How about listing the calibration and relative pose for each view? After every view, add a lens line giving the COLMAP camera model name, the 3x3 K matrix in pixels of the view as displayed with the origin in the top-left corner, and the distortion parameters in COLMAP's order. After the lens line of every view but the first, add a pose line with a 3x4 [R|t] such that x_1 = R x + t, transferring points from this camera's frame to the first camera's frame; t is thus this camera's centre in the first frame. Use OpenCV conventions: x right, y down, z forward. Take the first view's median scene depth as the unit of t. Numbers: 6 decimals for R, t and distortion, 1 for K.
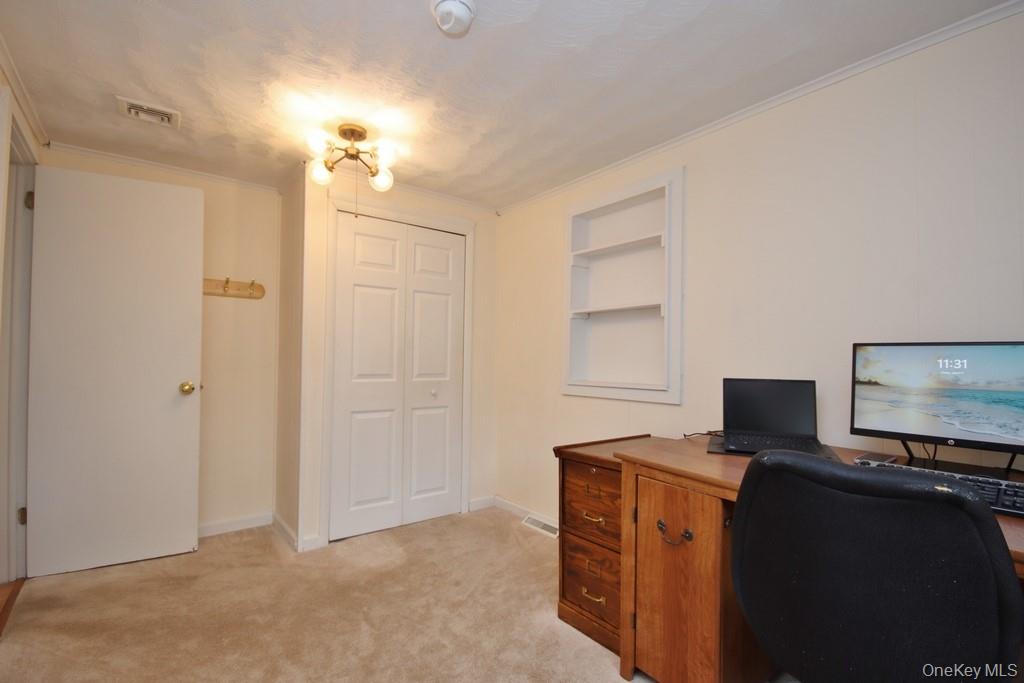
lens RADIAL K [[473.3, 0, 513.0], [0, 473.3, 346.2], [0, 0, 1]] dist [0.002728, -0.000774]
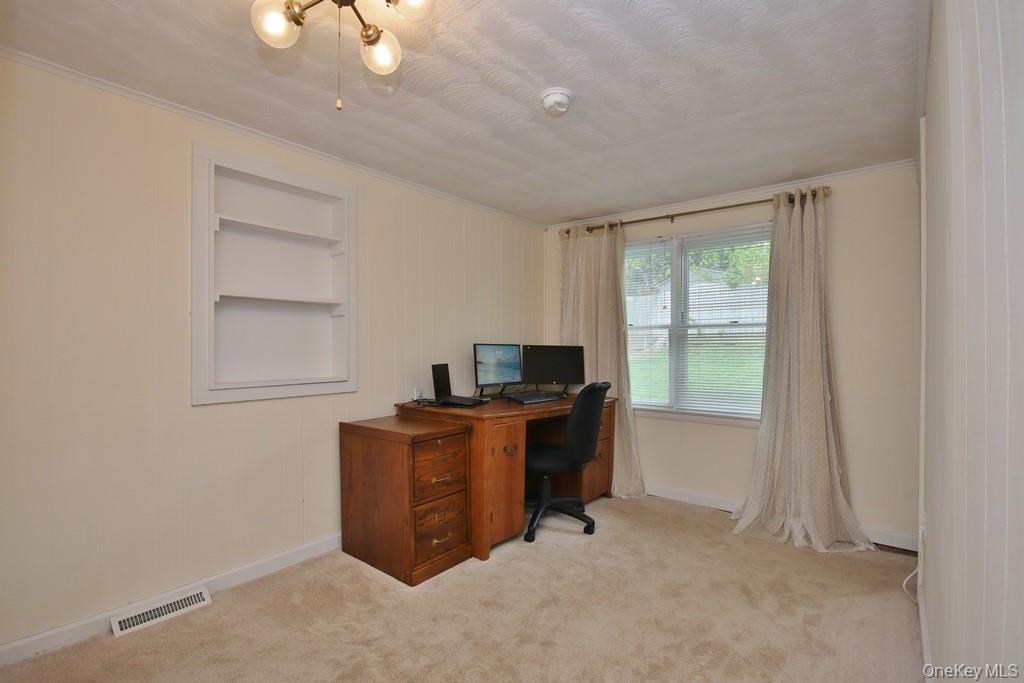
lens RADIAL K [[473.3, 0, 513.0], [0, 473.3, 346.2], [0, 0, 1]] dist [0.002728, -0.000774]
pose [[-0.224092, -0.000962, 0.974568, -1.122293], [-0.020525, 0.999782, -0.003733, 0.007506], [-0.974352, -0.020839, -0.224063, 1.111931]]
